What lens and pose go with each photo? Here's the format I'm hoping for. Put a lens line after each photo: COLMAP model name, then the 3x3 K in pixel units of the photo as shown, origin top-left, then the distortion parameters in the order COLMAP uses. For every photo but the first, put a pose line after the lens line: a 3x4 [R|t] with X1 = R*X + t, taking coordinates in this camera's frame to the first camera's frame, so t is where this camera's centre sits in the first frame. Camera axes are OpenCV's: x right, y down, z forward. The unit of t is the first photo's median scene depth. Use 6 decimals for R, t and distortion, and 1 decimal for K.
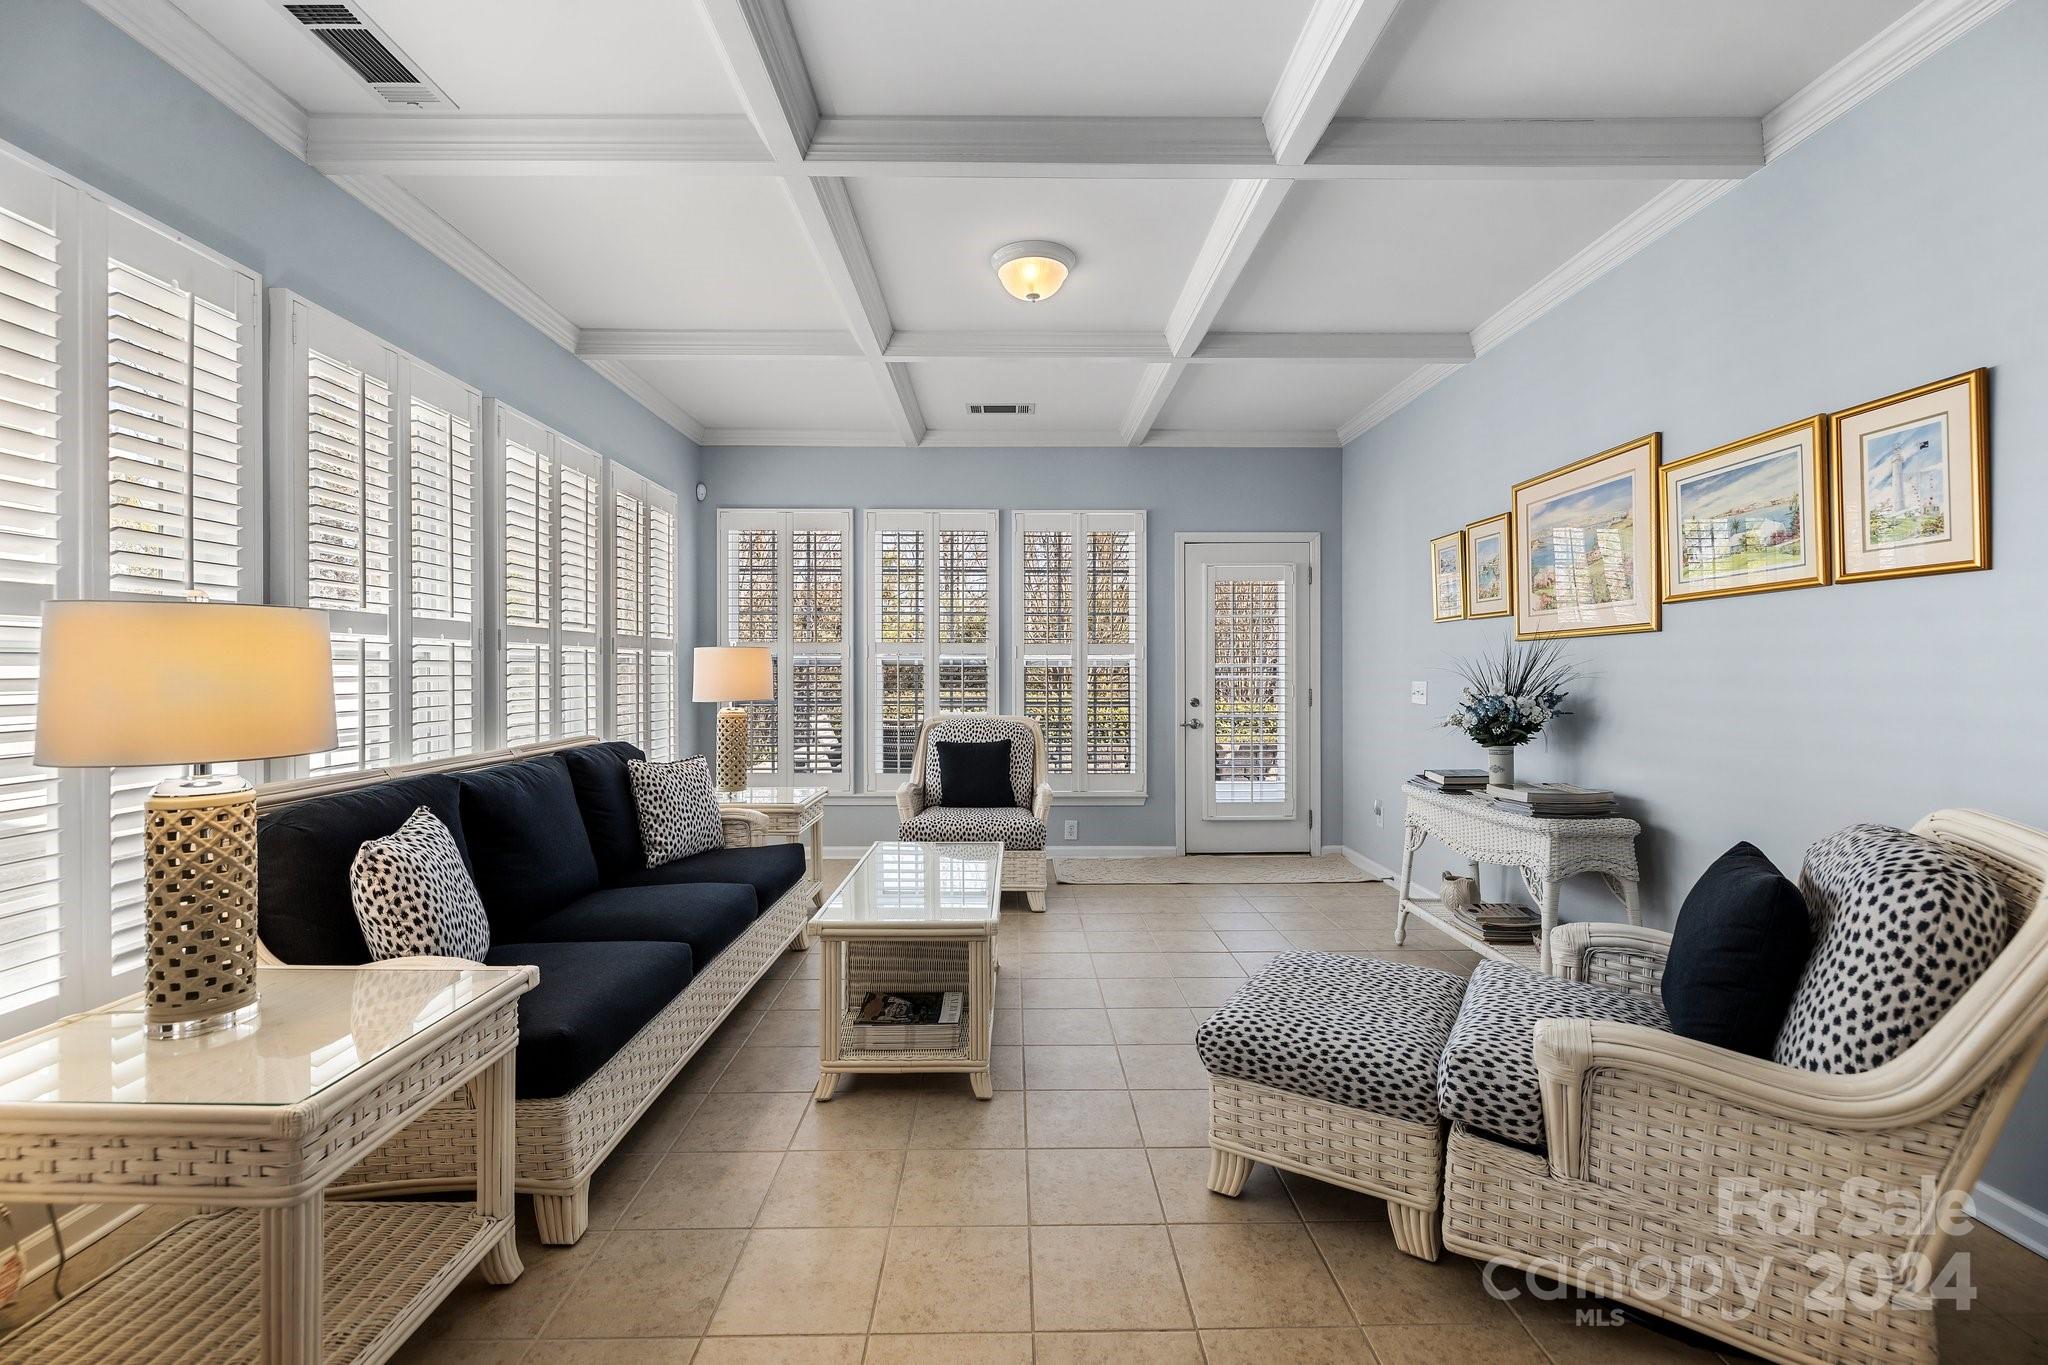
lens RADIAL K [[889.0, 0, 1020.4], [0, 889.0, 667.7], [0, 0, 1]] dist [-0.001649, -0.000034]
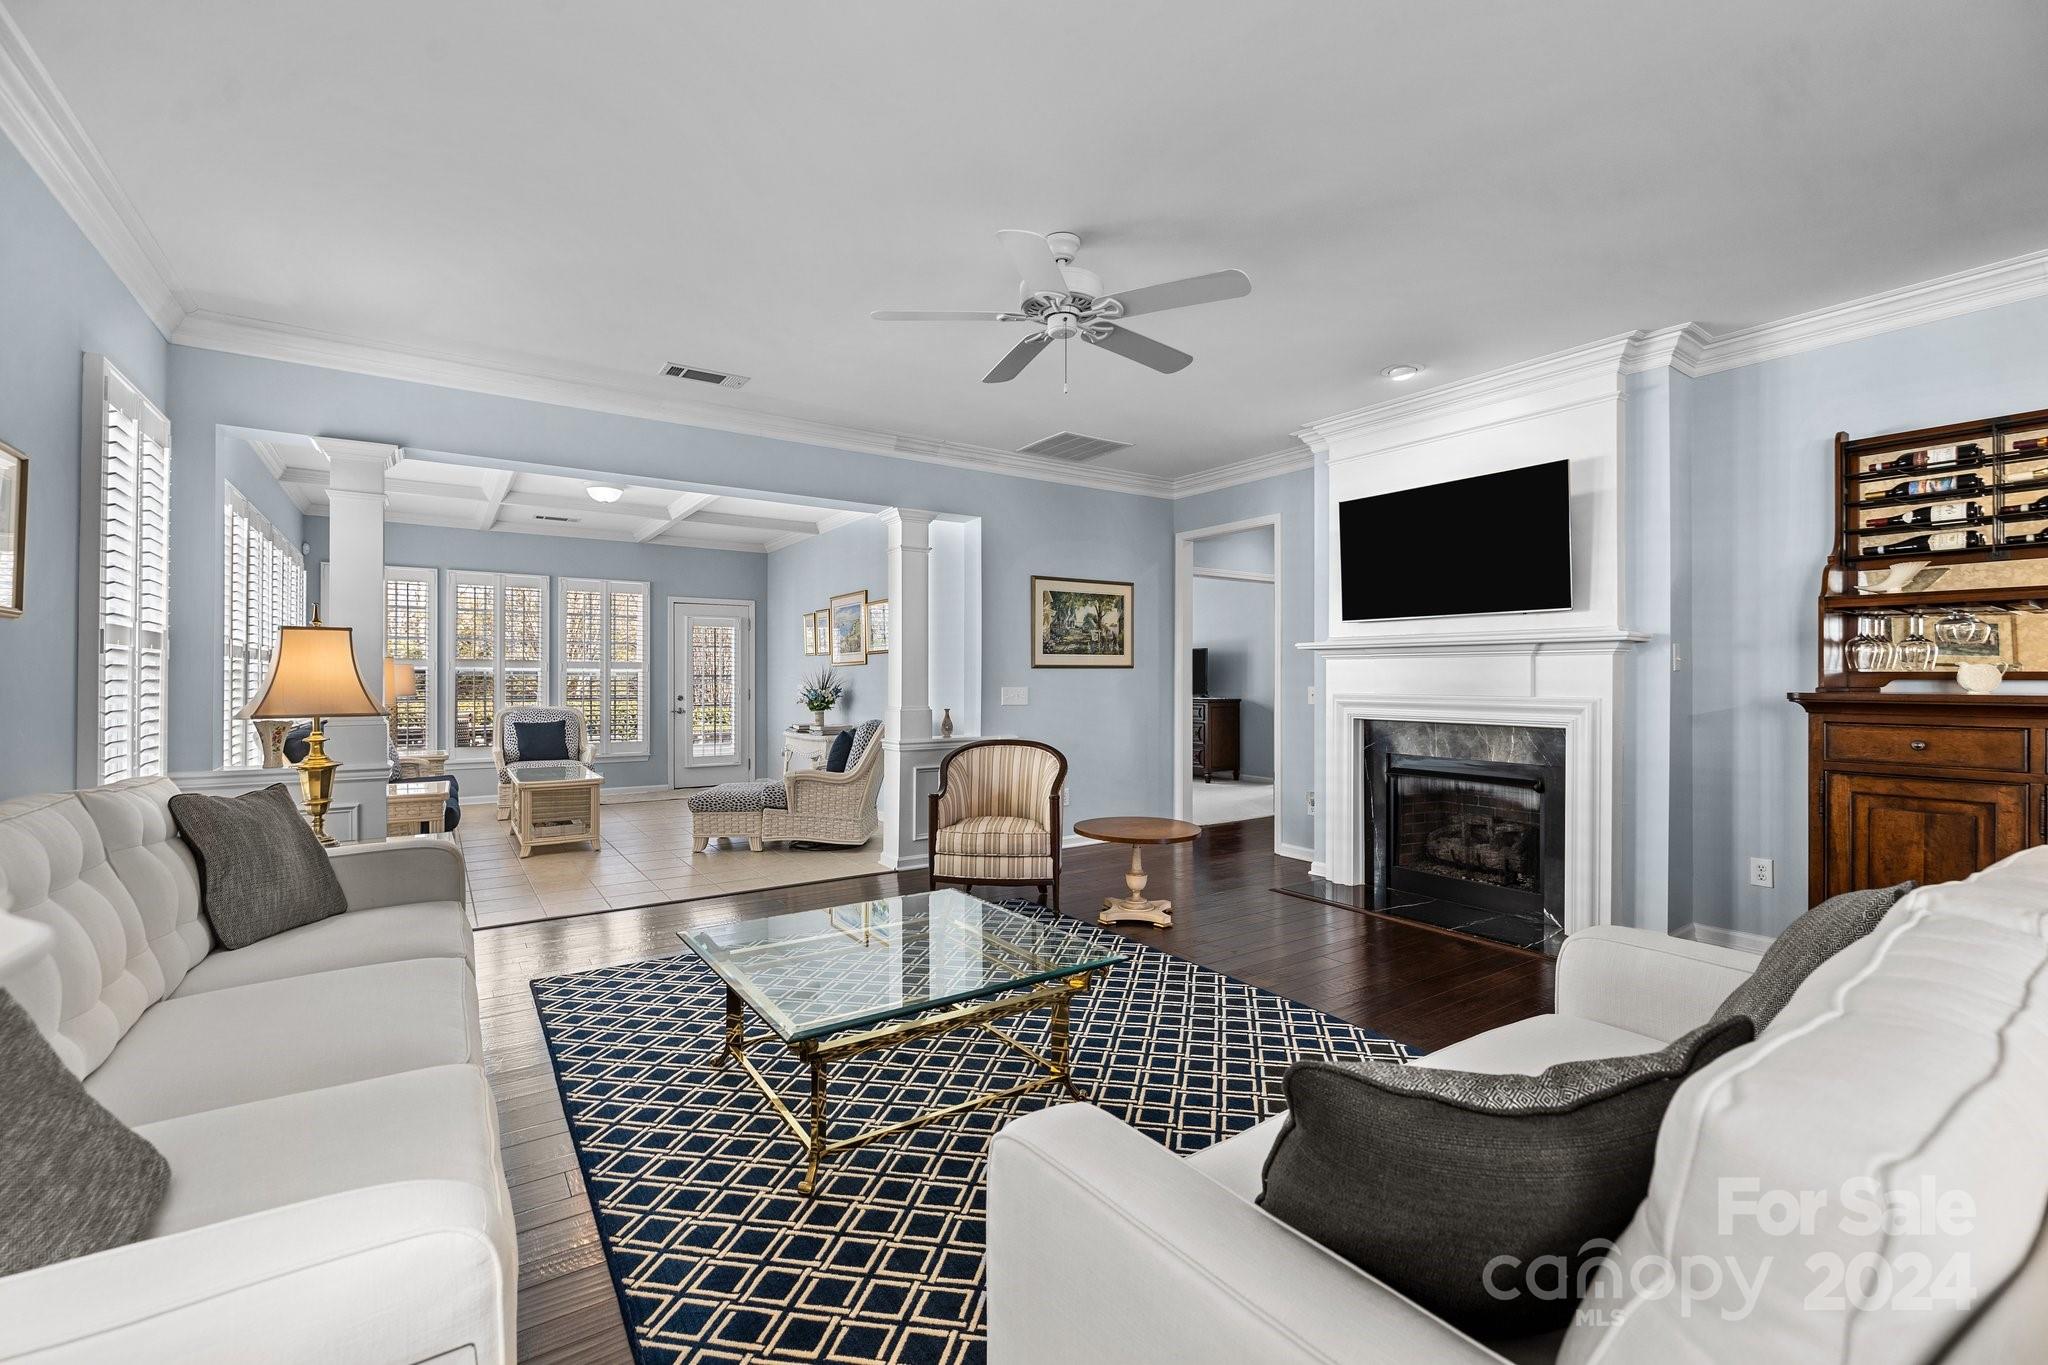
lens RADIAL K [[889.0, 0, 1023.7], [0, 889.0, 678.7], [0, 0, 1]] dist [-0.001649, -0.000034]
pose [[0.839773, 0.001871, 0.542935, -0.182013], [-0.003739, 0.999990, 0.002336, -0.003211], [-0.542925, -0.003992, 0.839771, -0.813366]]
